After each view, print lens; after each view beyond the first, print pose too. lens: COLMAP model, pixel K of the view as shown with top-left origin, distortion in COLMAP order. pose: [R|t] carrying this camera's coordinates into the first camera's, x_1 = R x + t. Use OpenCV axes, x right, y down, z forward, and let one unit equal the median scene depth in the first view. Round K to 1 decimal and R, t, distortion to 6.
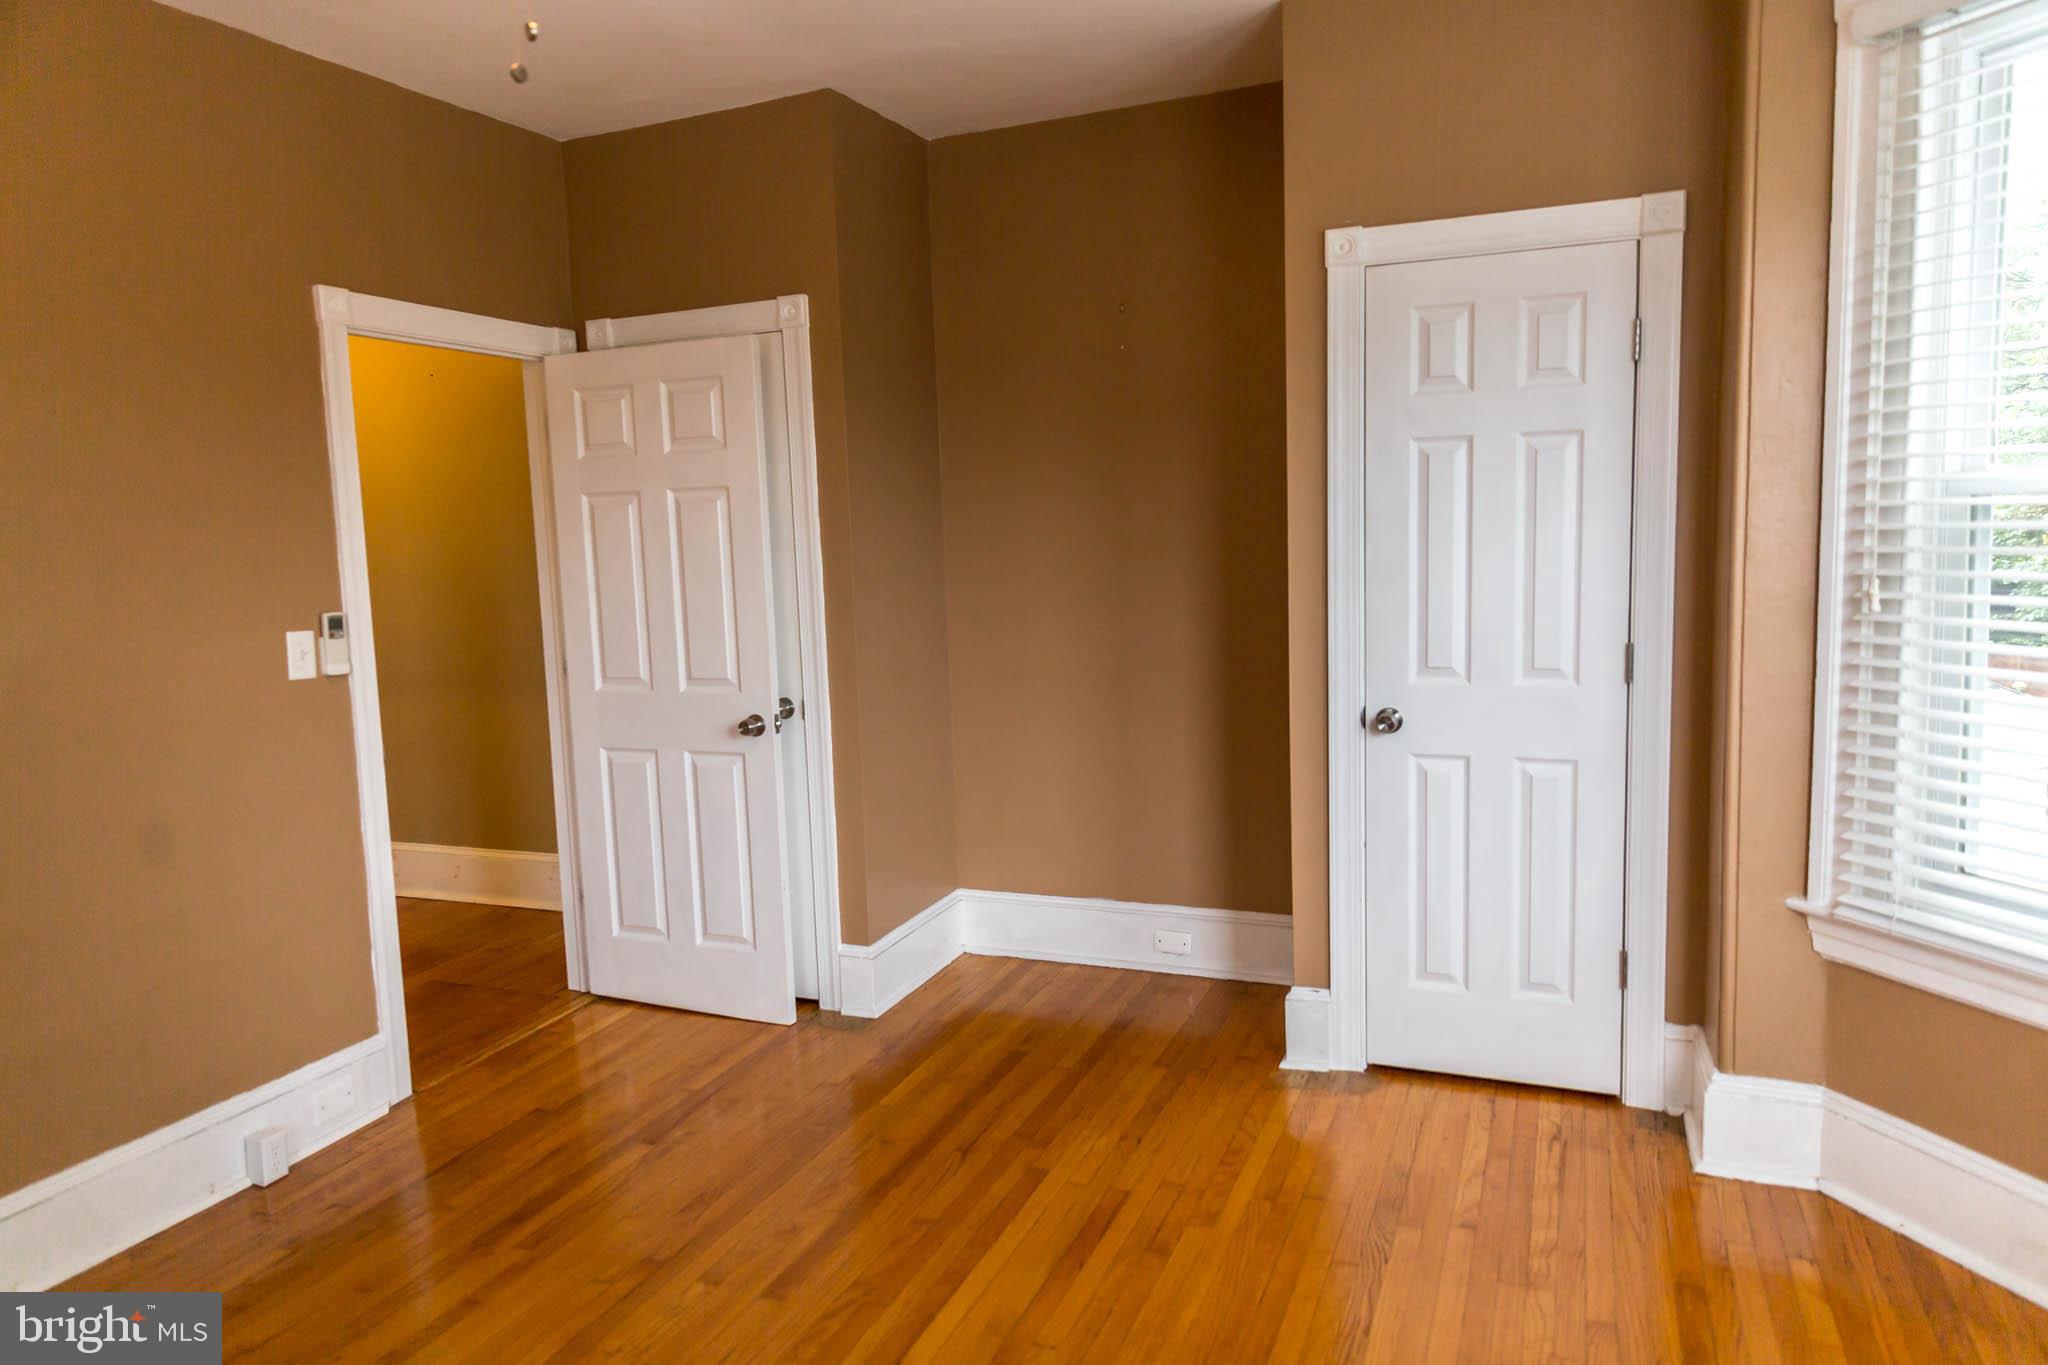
lens RADIAL K [[1359.8, 0, 1024.0], [0, 1359.8, 682.5], [0, 0, 1]] dist [0.003405, -0.001038]
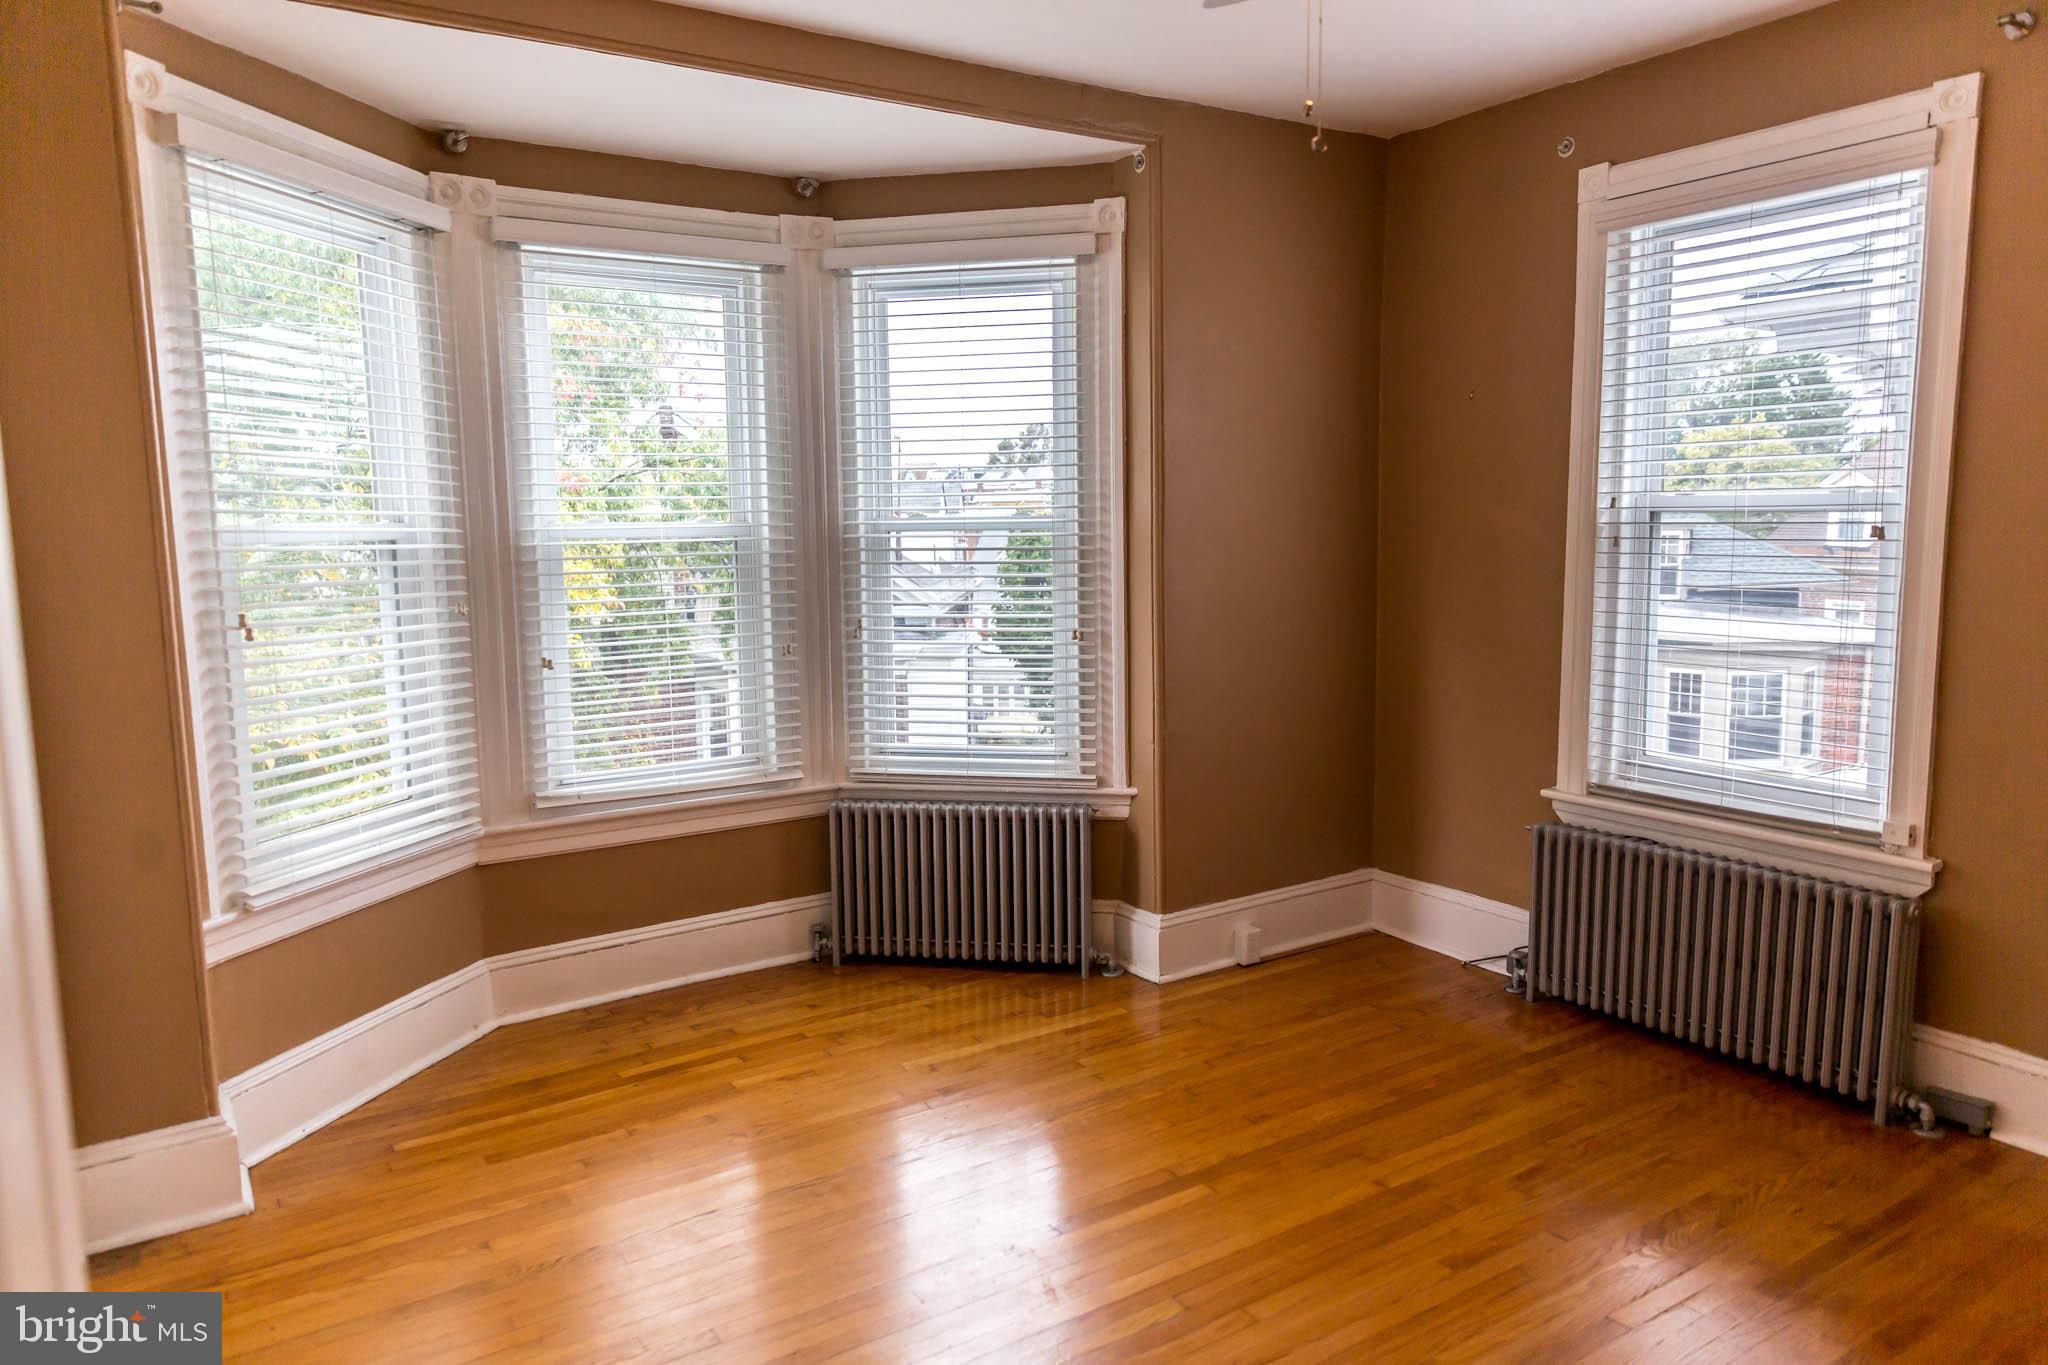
lens RADIAL K [[1359.8, 0, 1024.0], [0, 1359.8, 682.5], [0, 0, 1]] dist [0.003405, -0.001038]
pose [[-0.828715, -0.019437, 0.559333, -0.469649], [0.106917, 0.975493, 0.192308, -0.135366], [-0.549364, 0.219170, -0.806327, 1.247341]]
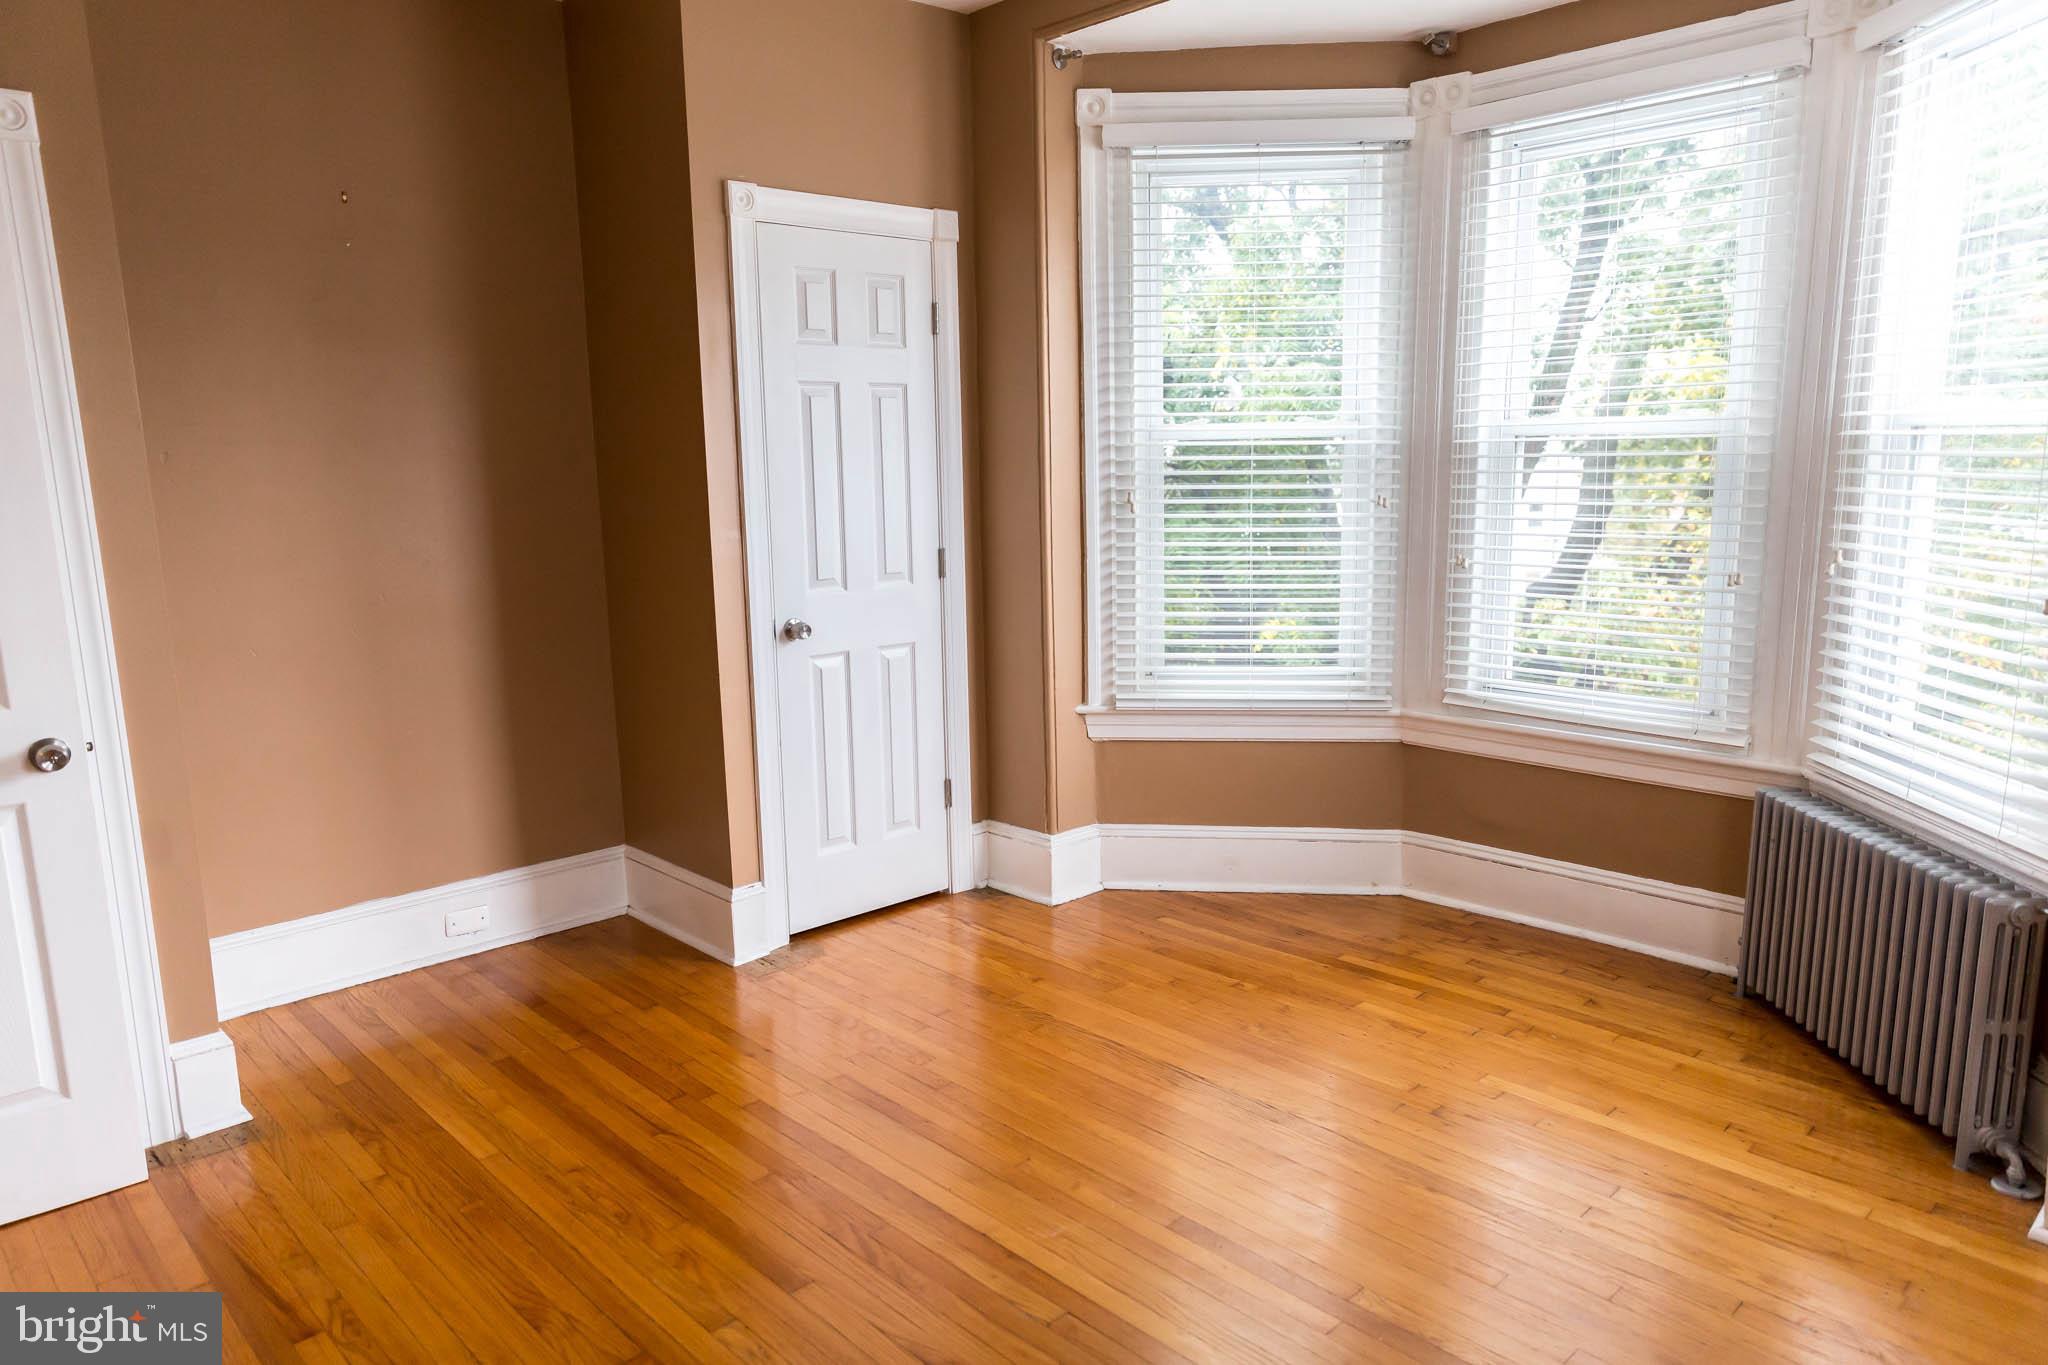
lens RADIAL K [[1359.8, 0, 1024.0], [0, 1359.8, 682.5], [0, 0, 1]] dist [0.003405, -0.001038]
pose [[0.405914, -0.134410, 0.903974, -0.705314], [0.108111, 0.989243, 0.098543, -0.020146], [-0.907494, 0.057730, 0.416078, 0.360958]]
